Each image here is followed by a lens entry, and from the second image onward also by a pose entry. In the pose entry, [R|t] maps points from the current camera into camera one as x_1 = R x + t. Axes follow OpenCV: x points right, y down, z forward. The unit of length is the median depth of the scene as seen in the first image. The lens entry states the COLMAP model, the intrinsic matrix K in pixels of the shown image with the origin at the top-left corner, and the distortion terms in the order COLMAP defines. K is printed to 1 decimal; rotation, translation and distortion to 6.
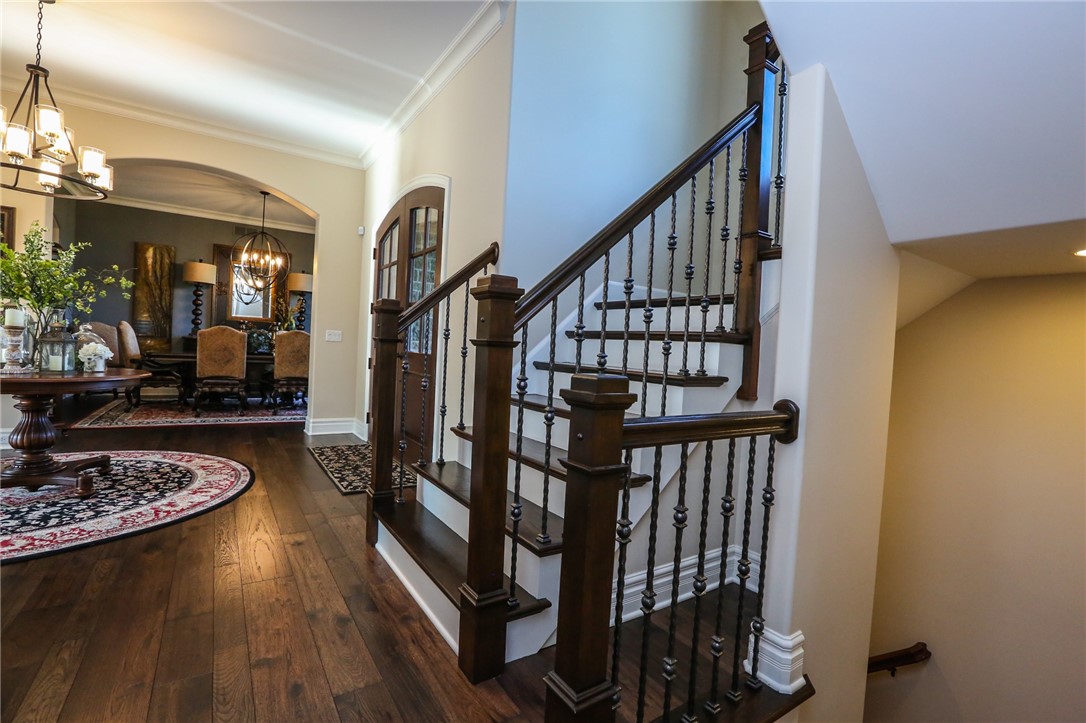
lens RADIAL K [[497.1, 0, 546.3], [0, 497.1, 363.4], [0, 0, 1]] dist [-0.042655, 0.012642]
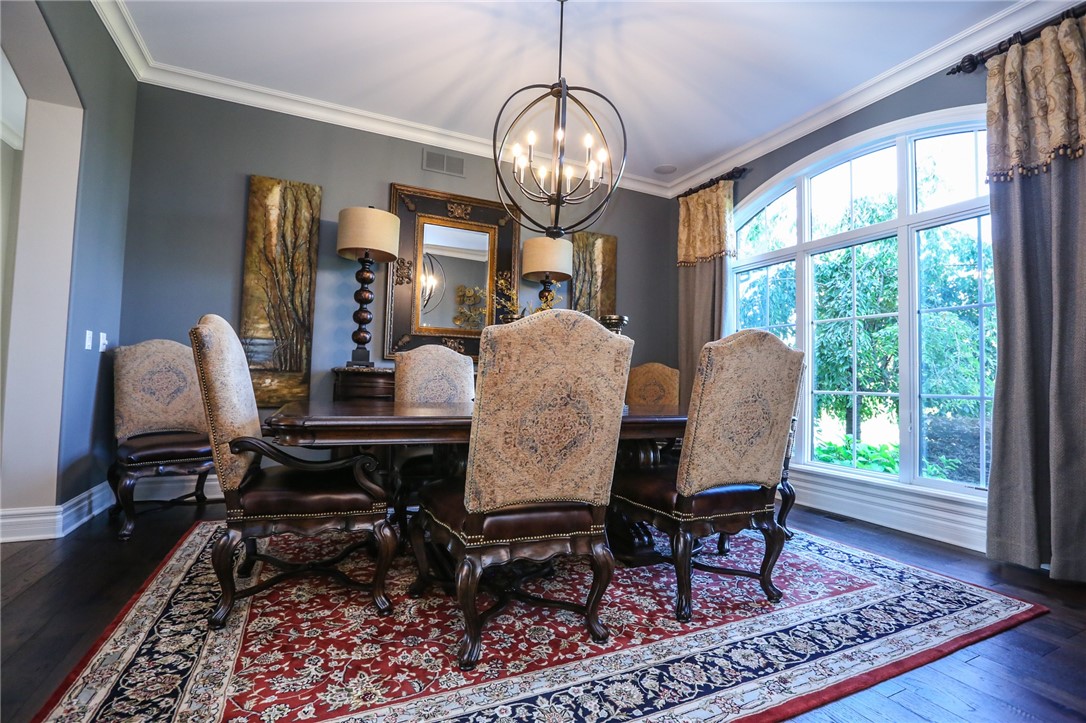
lens RADIAL K [[497.1, 0, 542.0], [0, 497.1, 359.6], [0, 0, 1]] dist [-0.042655, 0.012642]
pose [[0.989084, -0.031001, -0.144052, -0.483926], [0.019720, 0.996673, -0.079087, -0.022987], [0.146025, 0.075383, 0.986405, 0.564904]]
